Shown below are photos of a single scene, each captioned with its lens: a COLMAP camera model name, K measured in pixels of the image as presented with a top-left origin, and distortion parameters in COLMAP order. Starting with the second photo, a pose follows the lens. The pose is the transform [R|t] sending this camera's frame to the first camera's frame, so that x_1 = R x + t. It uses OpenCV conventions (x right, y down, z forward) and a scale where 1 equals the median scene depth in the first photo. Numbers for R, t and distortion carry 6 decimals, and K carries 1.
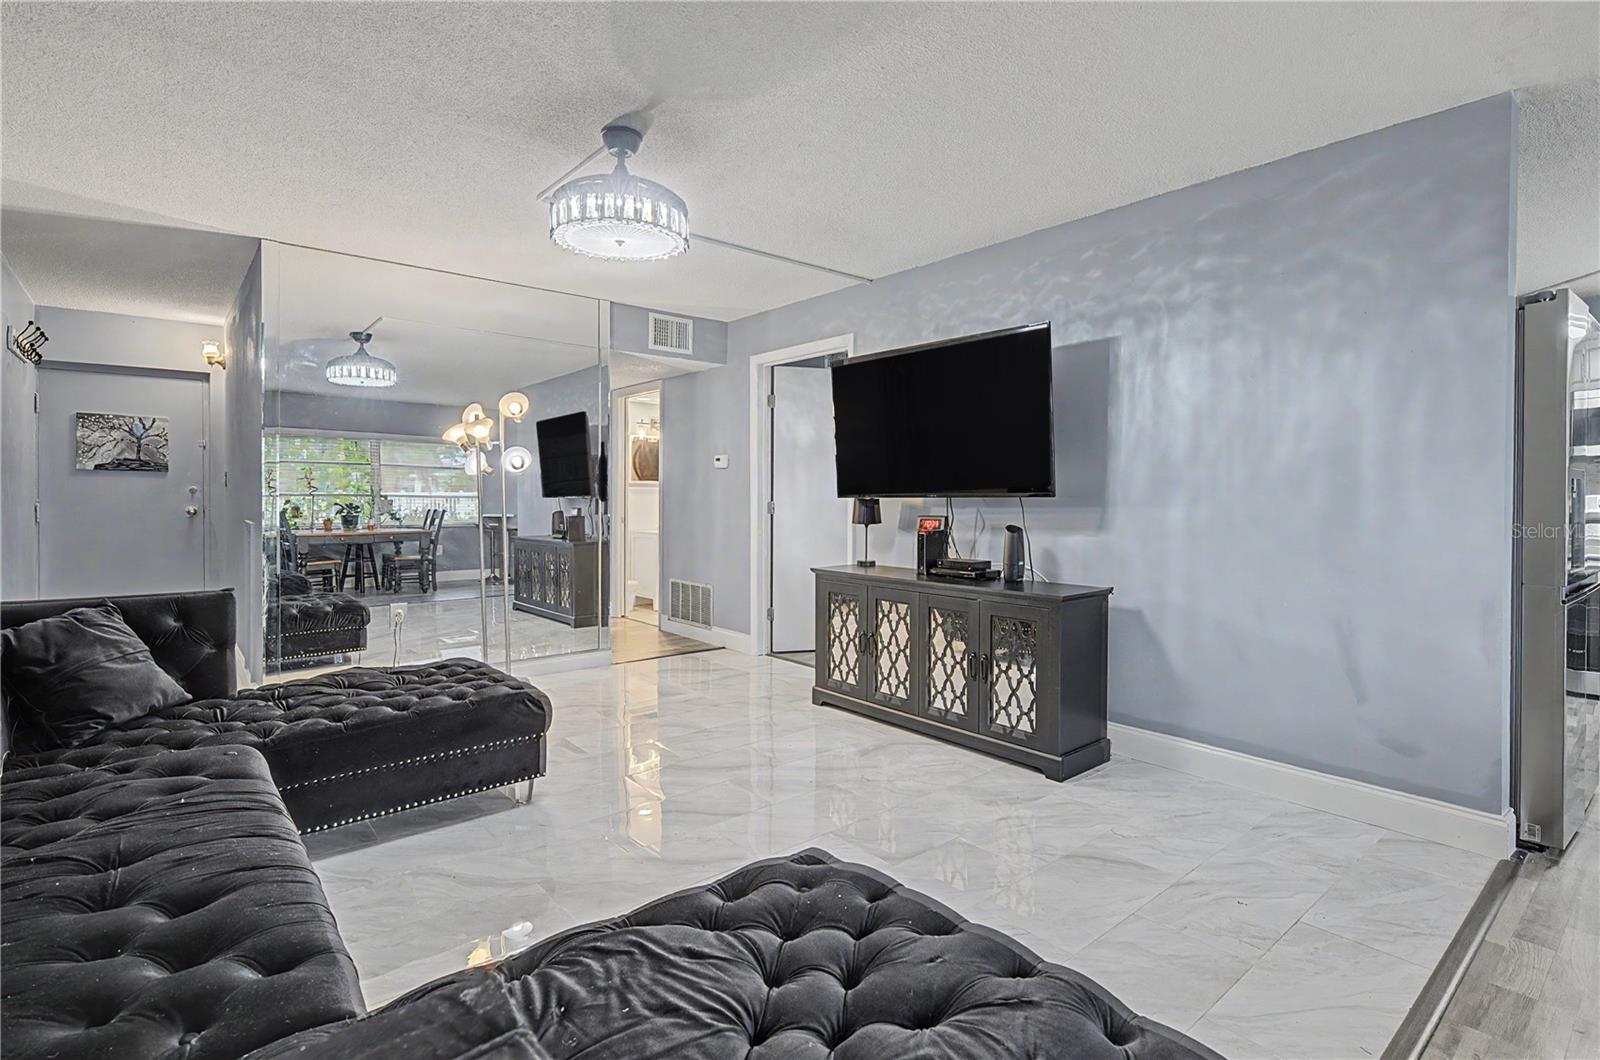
lens RADIAL K [[782.1, 0, 776.6], [0, 782.1, 497.7], [0, 0, 1]] dist [0.002916, 0.000196]
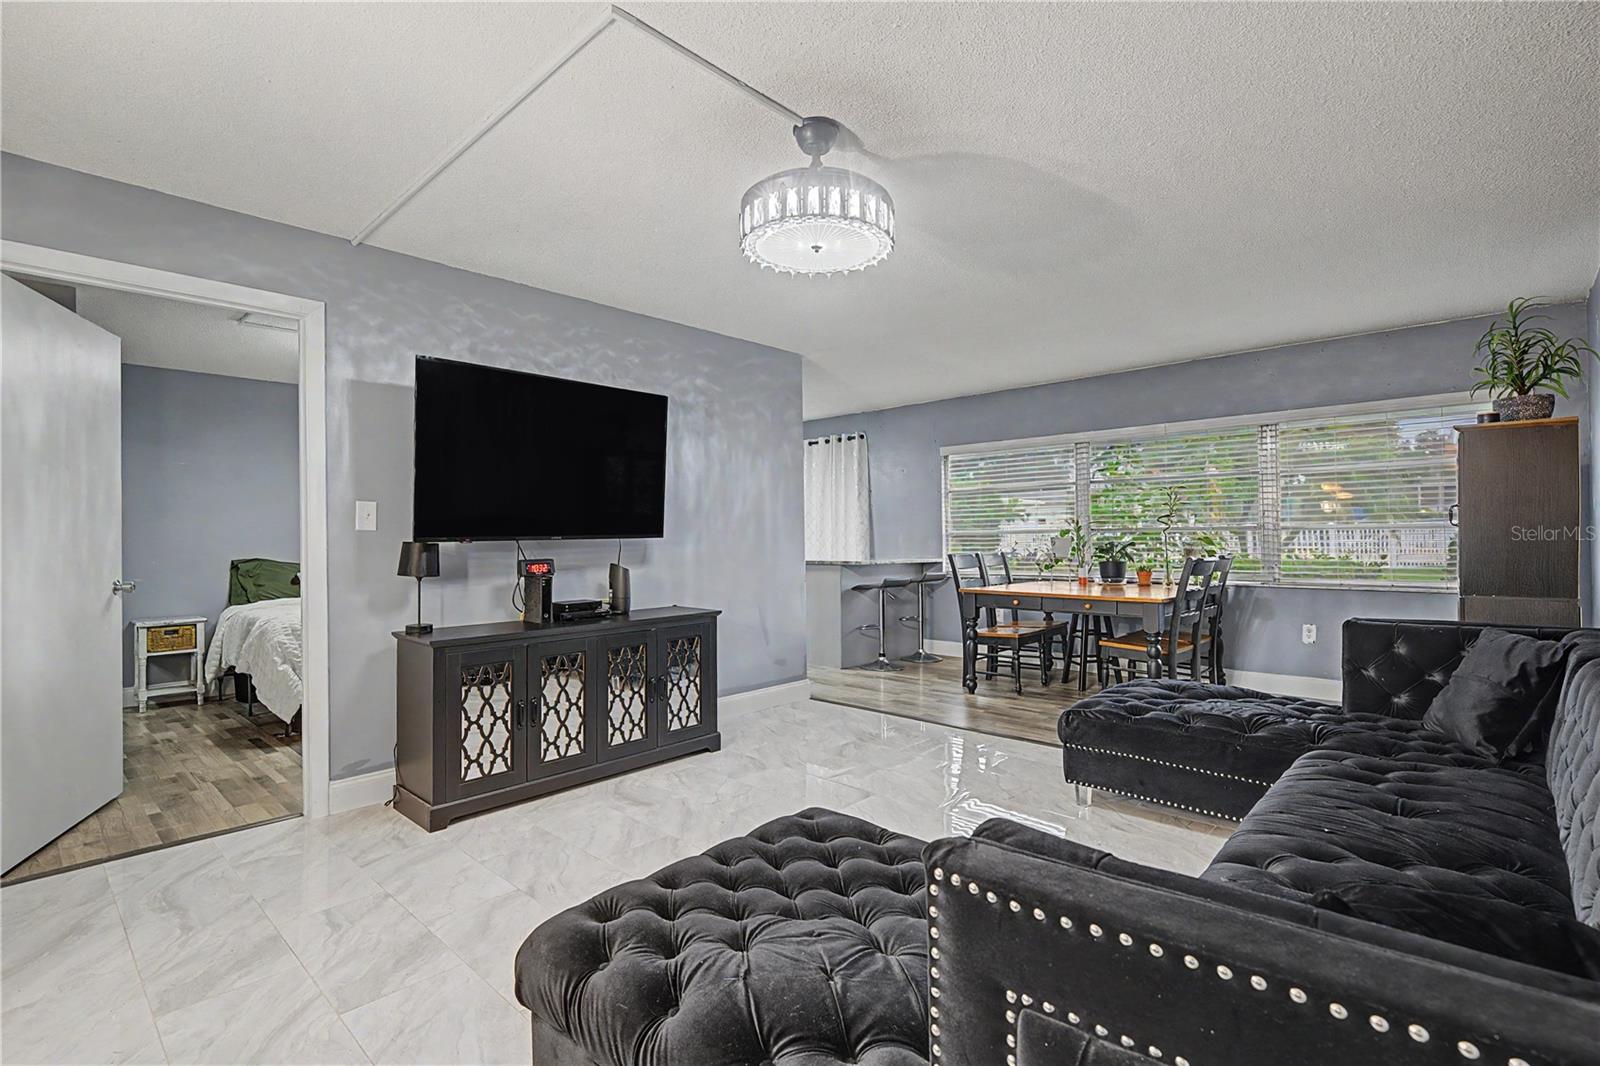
lens RADIAL K [[738.3, 0, 803.4], [0, 738.3, 530.6], [0, 0, 1]] dist [0.001385, -0.000448]
pose [[-0.141678, 0.005581, 0.989897, -0.808451], [0.011579, 0.999925, -0.003980, -0.004931], [-0.989845, 0.010898, -0.141732, 0.914770]]
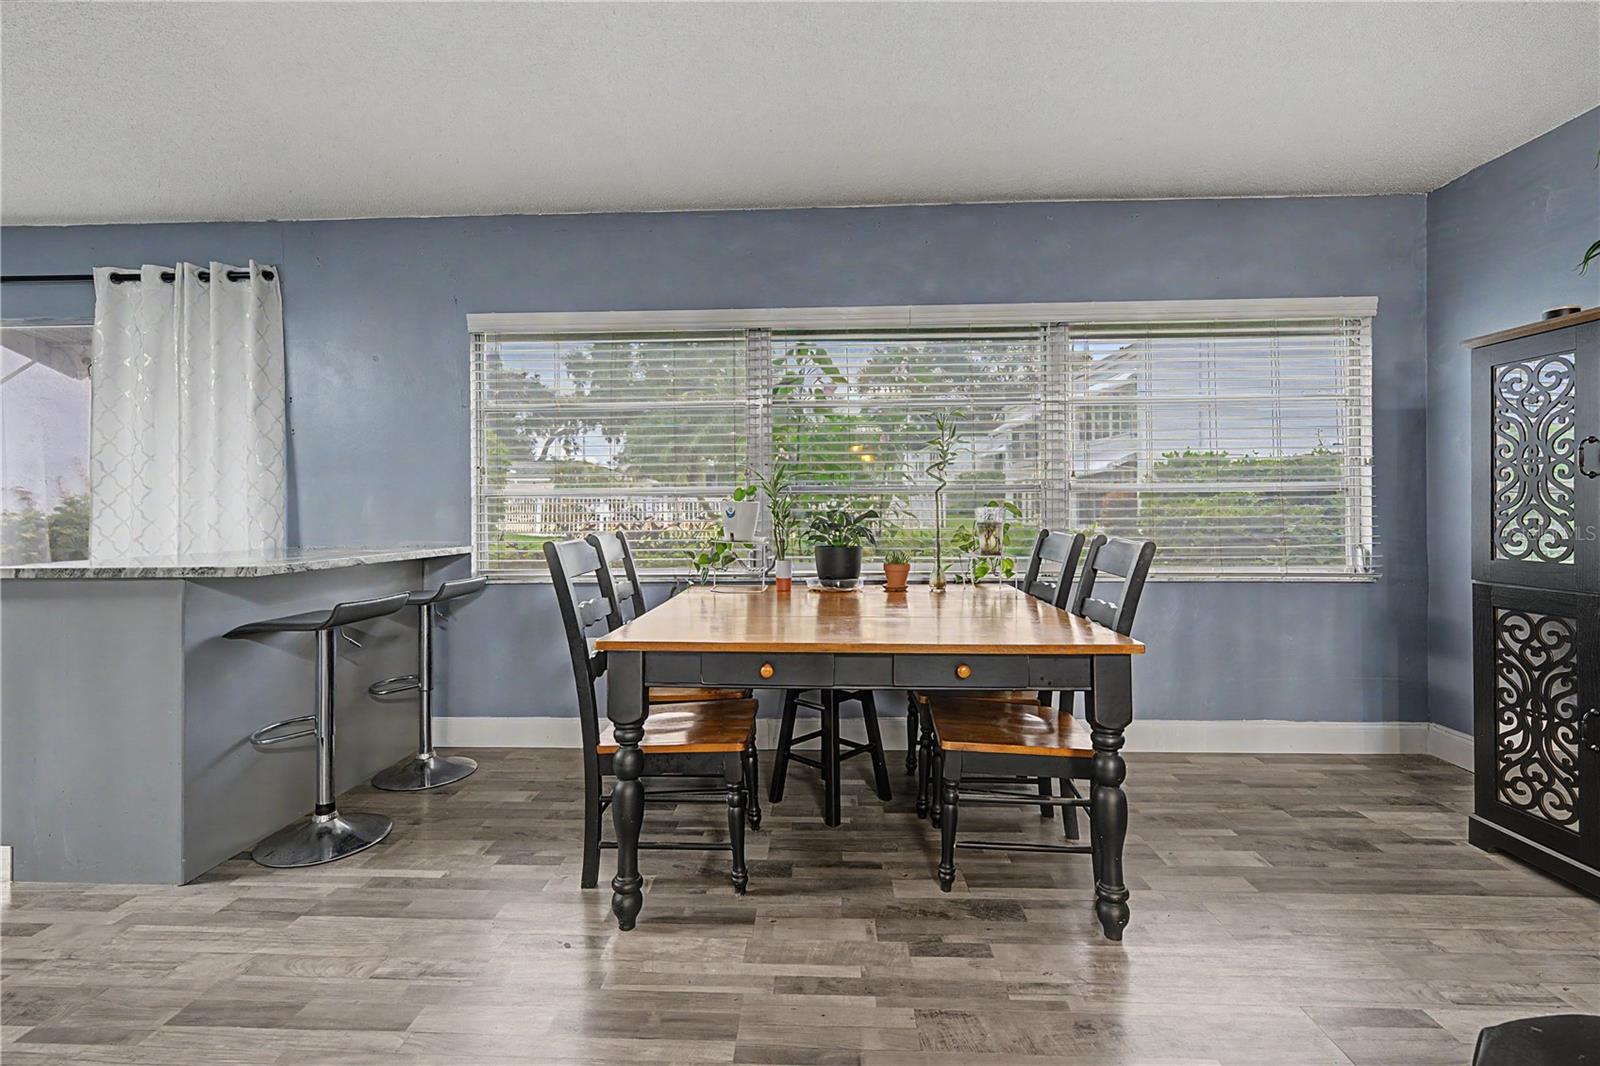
lens RADIAL K [[717.9, 0, 794.8], [0, 717.9, 507.5], [0, 0, 1]] dist [-0.002200, 0.001093]
pose [[-0.751840, -0.002010, 0.659343, 0.191518], [0.003352, 0.999971, 0.006871, 0.012136], [-0.659338, 0.007376, -0.751811, 0.683305]]
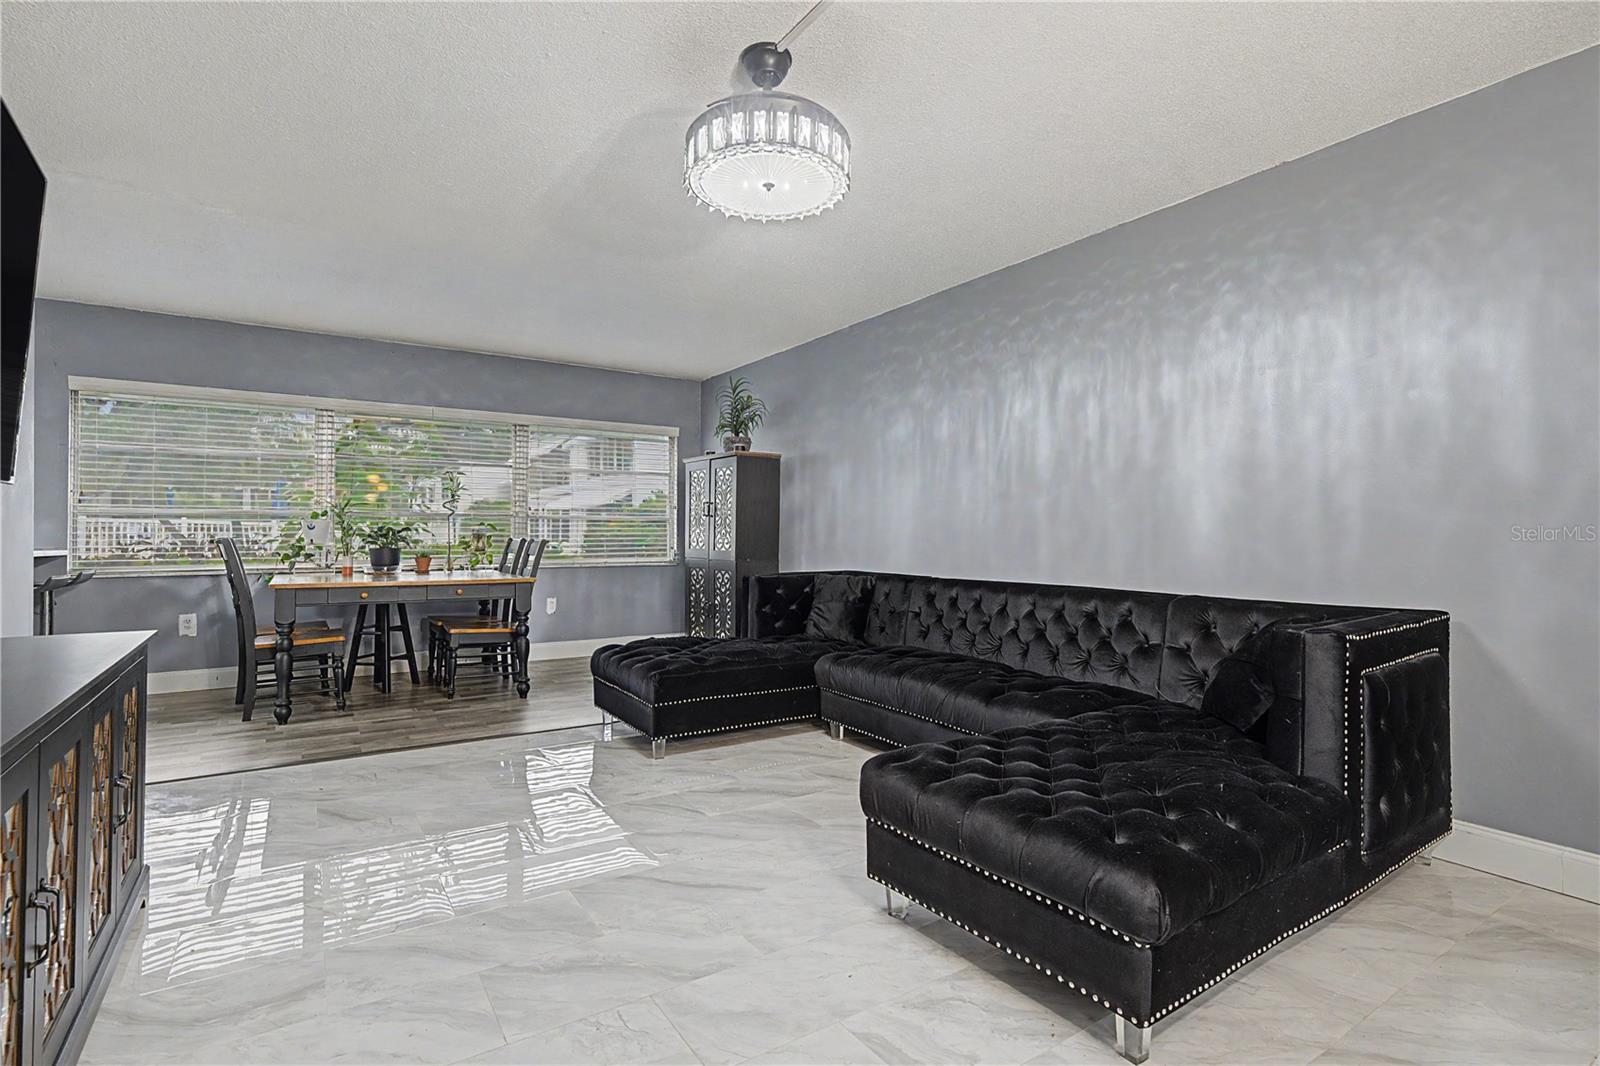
lens RADIAL K [[738.3, 0, 790.8], [0, 738.3, 532.4], [0, 0, 1]] dist [0.001385, -0.000448]
pose [[-0.995624, -0.007714, 0.093129, -0.240025], [-0.007856, 0.999968, -0.001166, 0.028579], [-0.093117, -0.001893, -0.995653, 1.420287]]
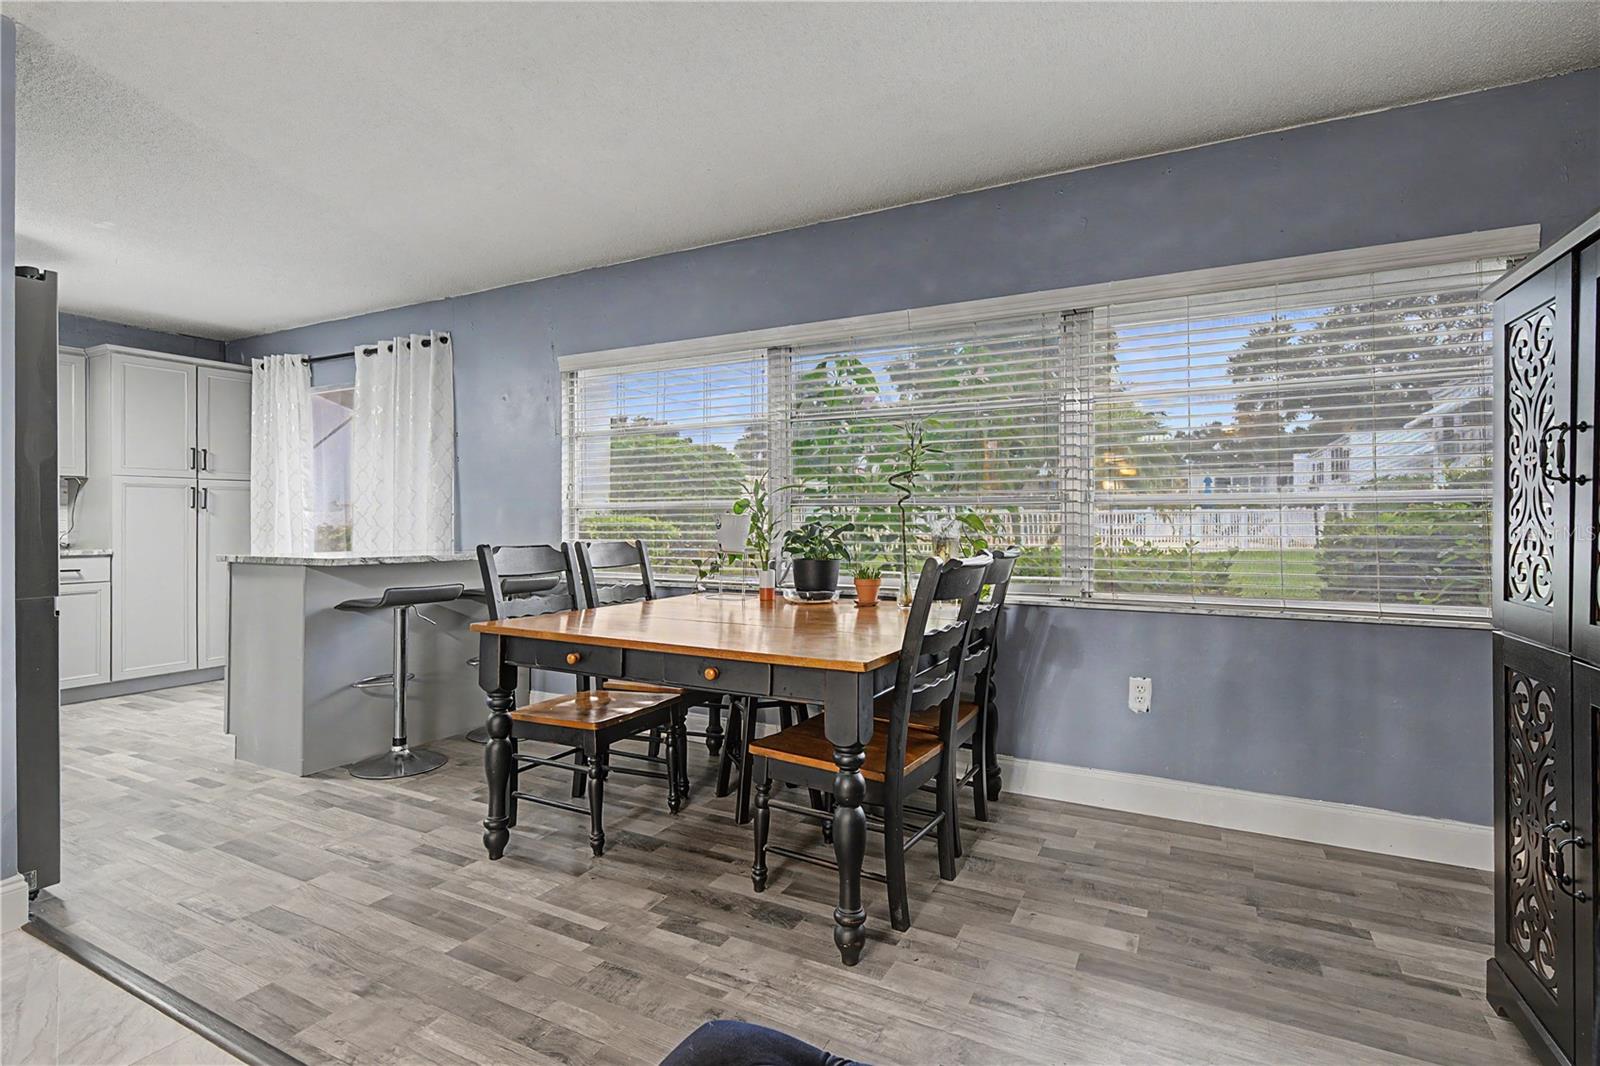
lens RADIAL K [[772.3, 0, 793.6], [0, 772.3, 513.0], [0, 0, 1]] dist [-0.000554, -0.000616]
pose [[-0.392595, 0.002076, 0.919709, -0.126634], [0.000720, 0.999998, -0.001950, 0.011388], [-0.919711, -0.000103, -0.392596, 0.393295]]
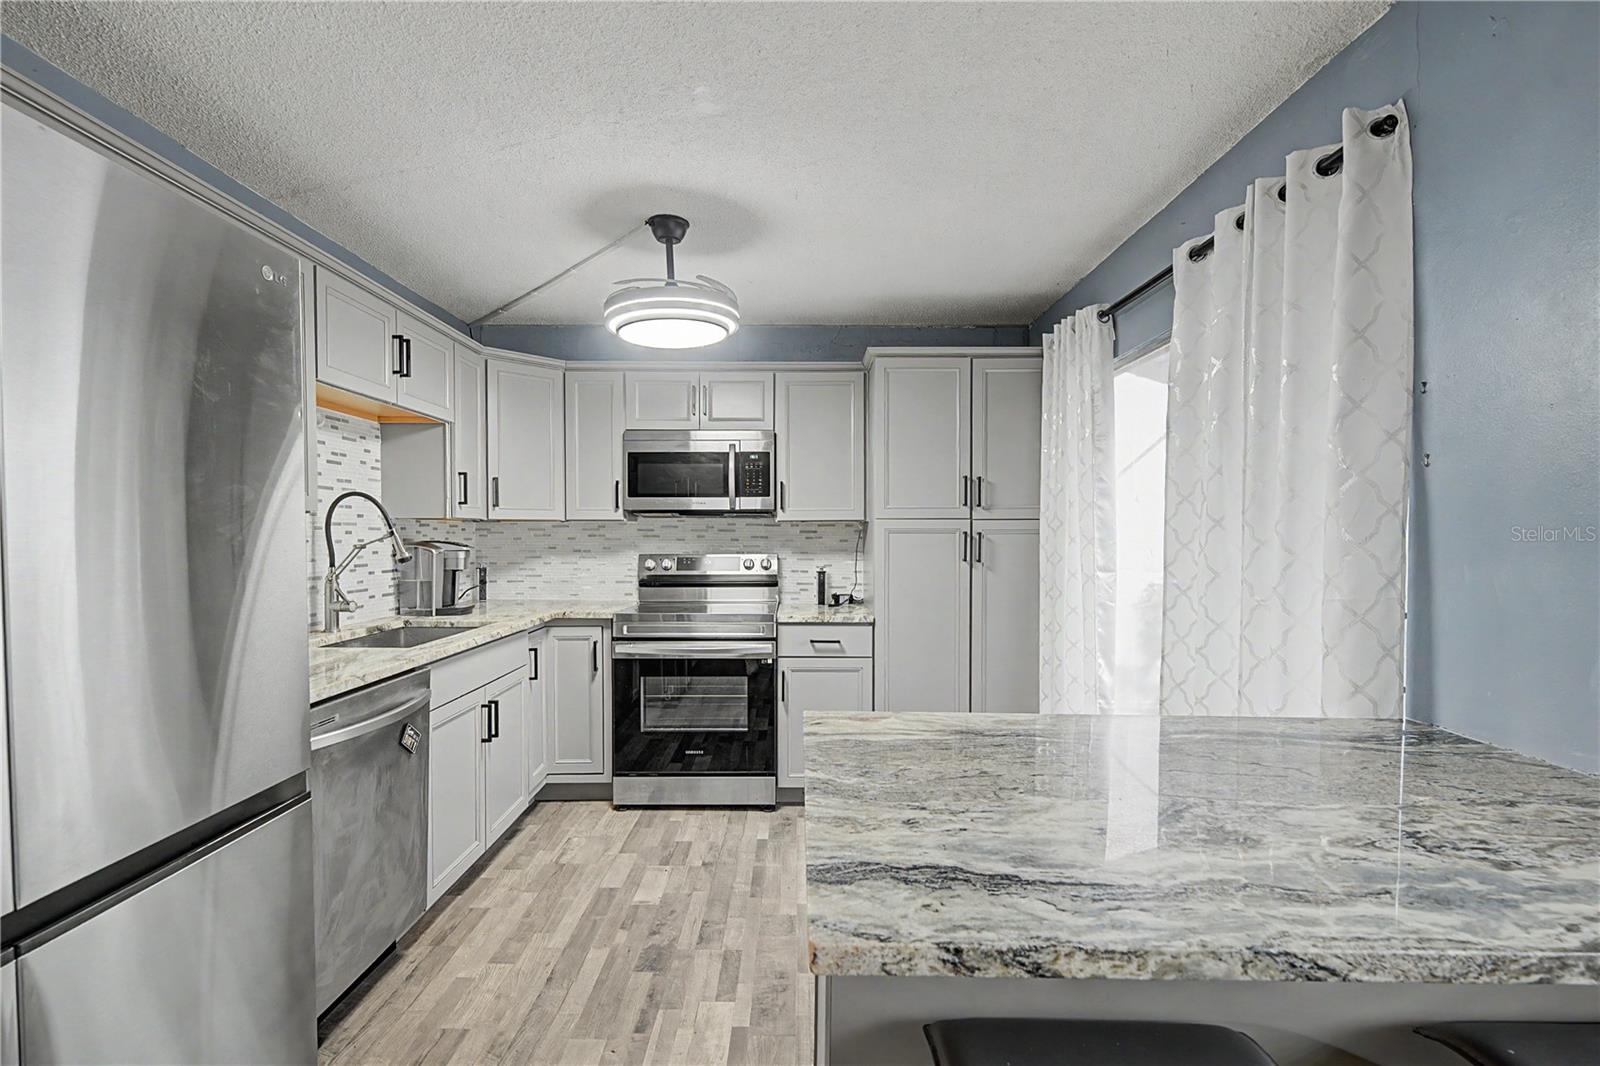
lens RADIAL K [[738.3, 0, 801.9], [0, 738.3, 547.9], [0, 0, 1]] dist [0.001385, -0.000448]
pose [[0.626174, -0.019759, 0.779433, 0.761976], [0.001162, 0.999701, 0.024410, -0.044283], [-0.779683, -0.014379, 0.626010, 0.416529]]
